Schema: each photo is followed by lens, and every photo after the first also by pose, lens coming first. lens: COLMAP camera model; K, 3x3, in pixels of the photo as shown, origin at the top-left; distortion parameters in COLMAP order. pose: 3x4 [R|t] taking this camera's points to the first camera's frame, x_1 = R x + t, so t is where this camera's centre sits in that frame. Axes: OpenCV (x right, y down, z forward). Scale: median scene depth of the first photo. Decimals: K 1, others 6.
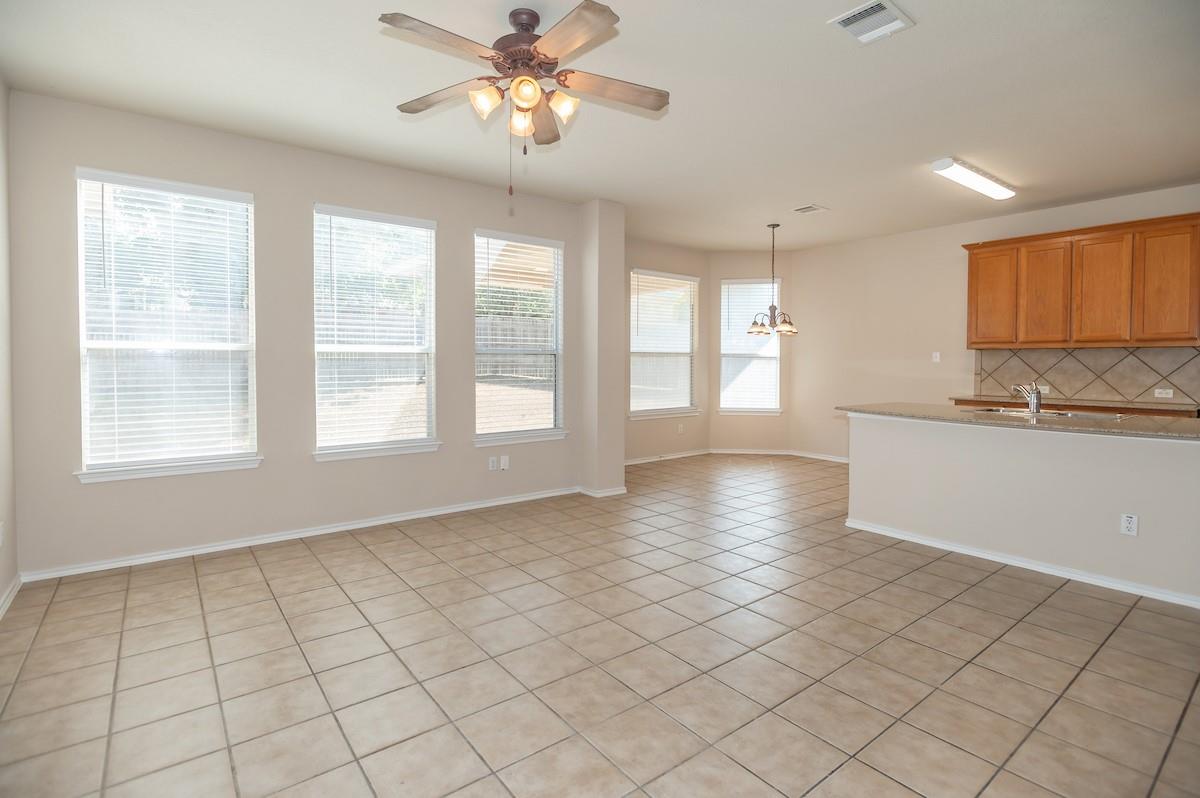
lens RADIAL K [[560.5, 0, 598.6], [0, 560.5, 379.5], [0, 0, 1]] dist [-0.001456, 0.000125]
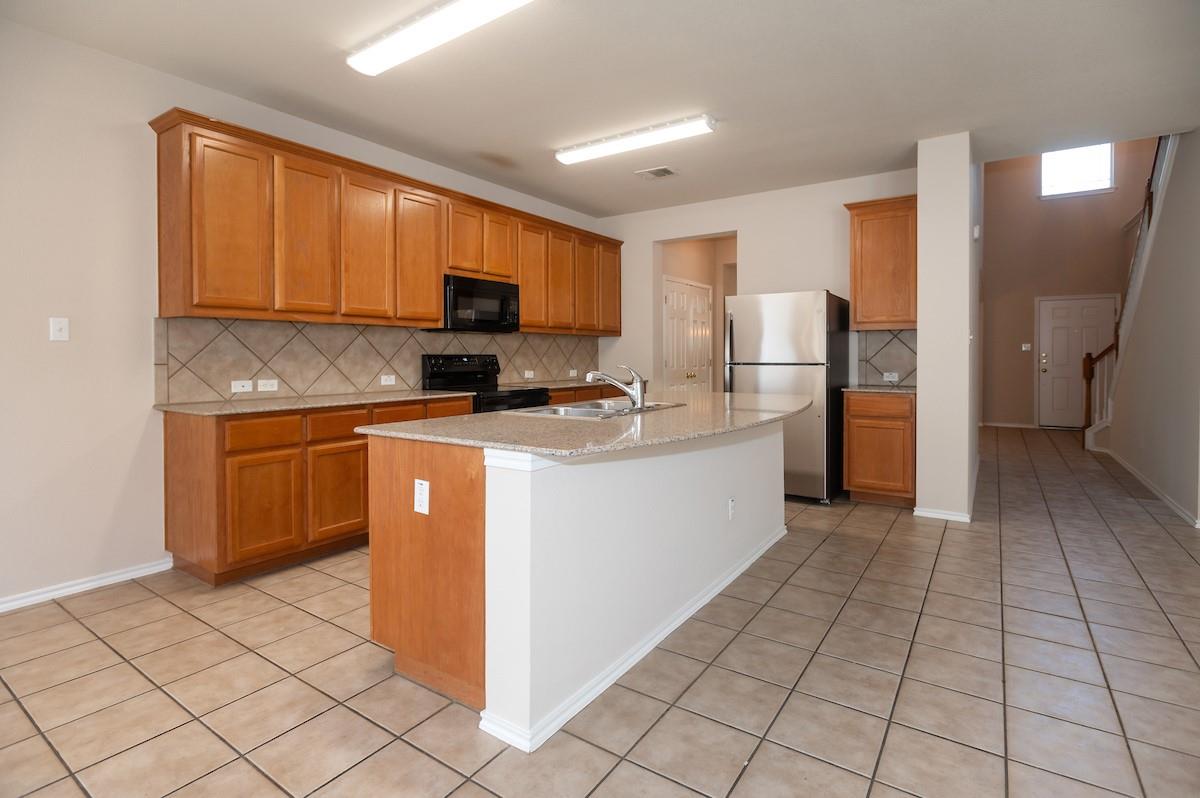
lens RADIAL K [[575.4, 0, 600.9], [0, 575.4, 355.8], [0, 0, 1]] dist [-0.004029, 0.000098]
pose [[-0.326598, -0.006175, 0.945143, 0.045310], [0.027363, 0.999498, 0.015986, -0.018920], [-0.944767, 0.031082, -0.326265, 0.971785]]
